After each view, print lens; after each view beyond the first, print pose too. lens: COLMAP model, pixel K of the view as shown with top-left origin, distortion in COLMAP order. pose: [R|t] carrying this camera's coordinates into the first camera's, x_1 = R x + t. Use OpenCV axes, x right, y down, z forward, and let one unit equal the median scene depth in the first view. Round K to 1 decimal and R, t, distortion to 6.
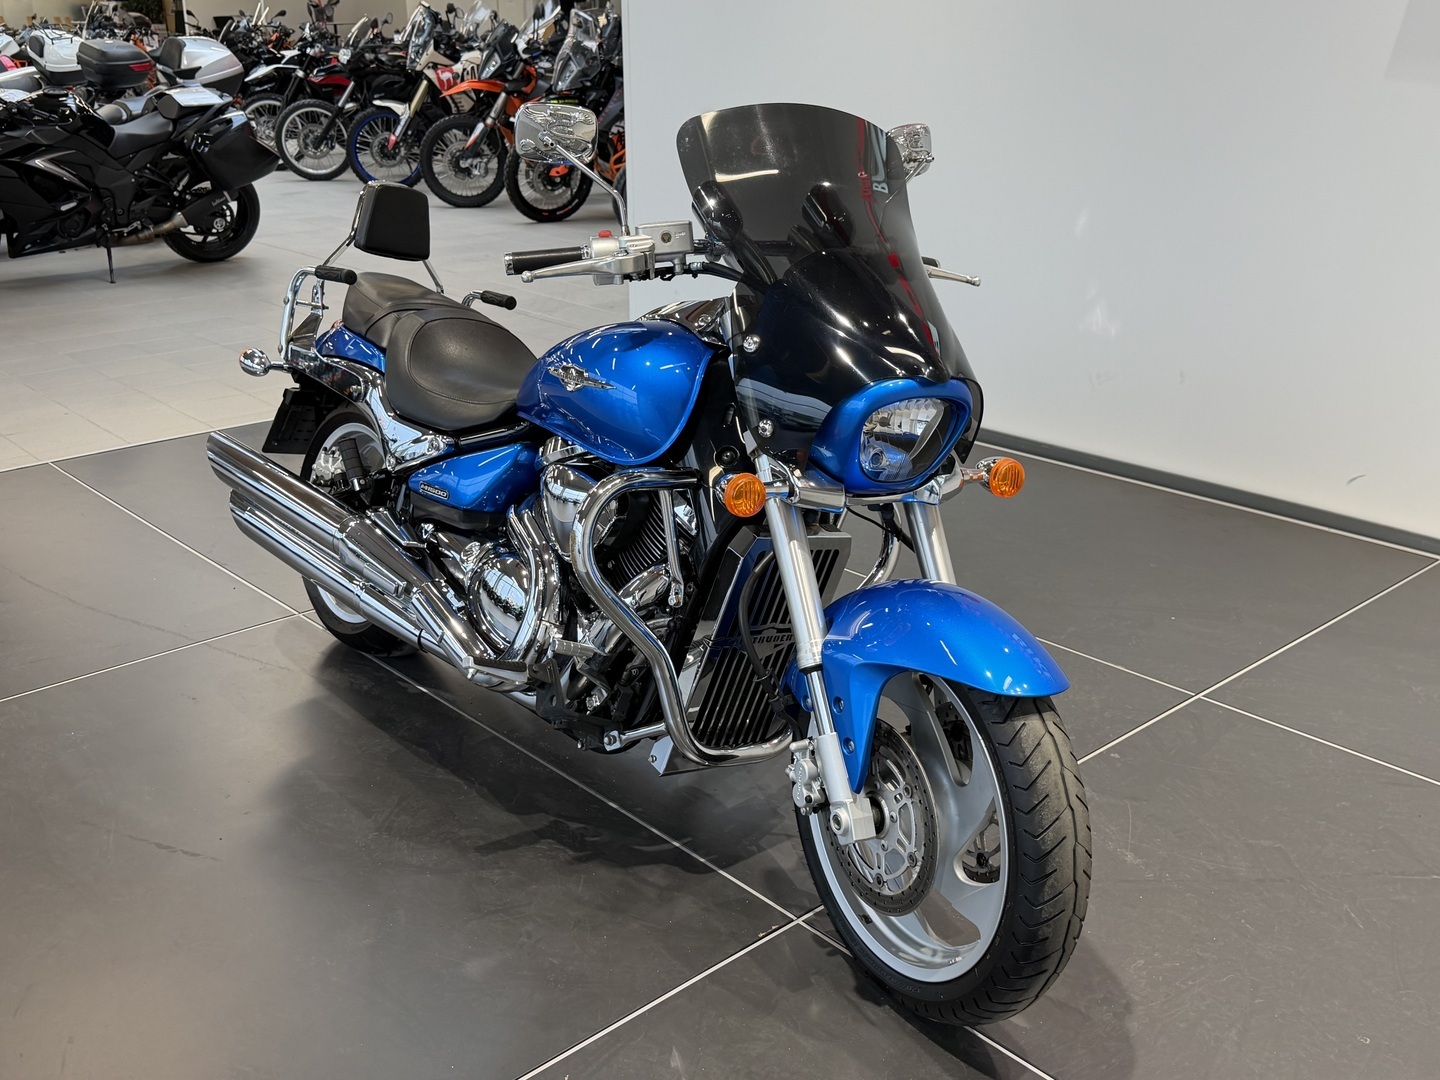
lens RADIAL K [[1433.2, 0, 715.9], [0, 1433.2, 522.8], [0, 0, 1]] dist [0.059422, -0.003645]
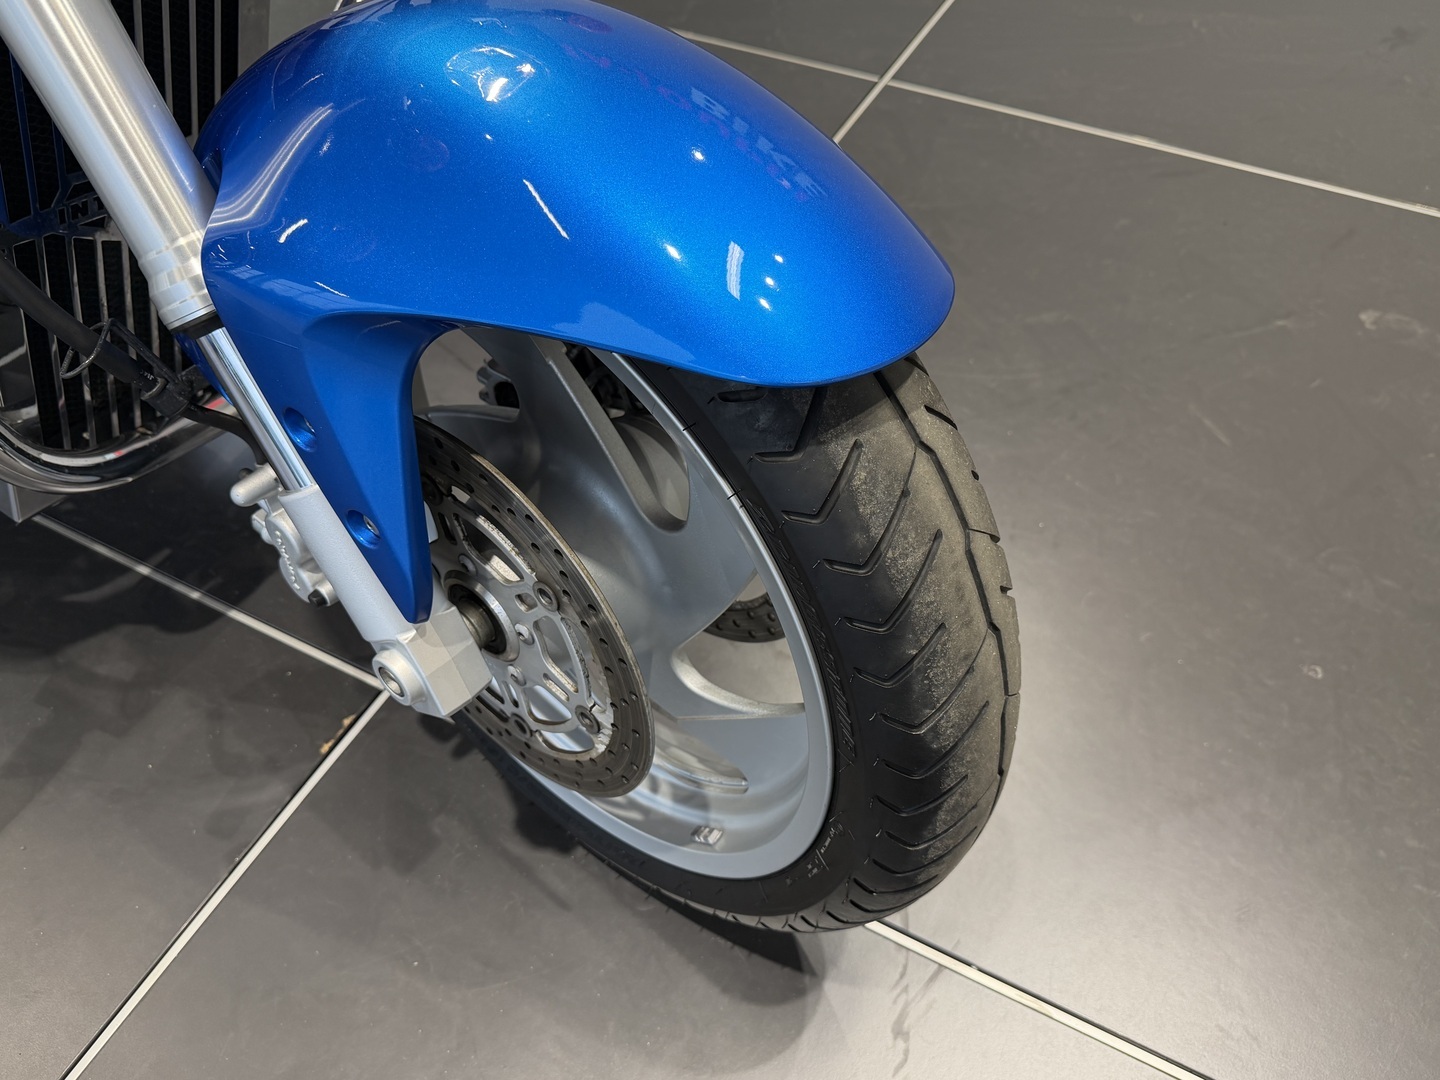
lens RADIAL K [[1073.9, 0, 709.4], [0, 1073.9, 531.1], [0, 0, 1]] dist [0.055932, -0.110946]
pose [[0.935505, -0.278527, 0.217376, 0.109701], [0.128464, 0.841291, 0.525097, 0.021194], [-0.329130, -0.463306, 0.822813, 0.703886]]
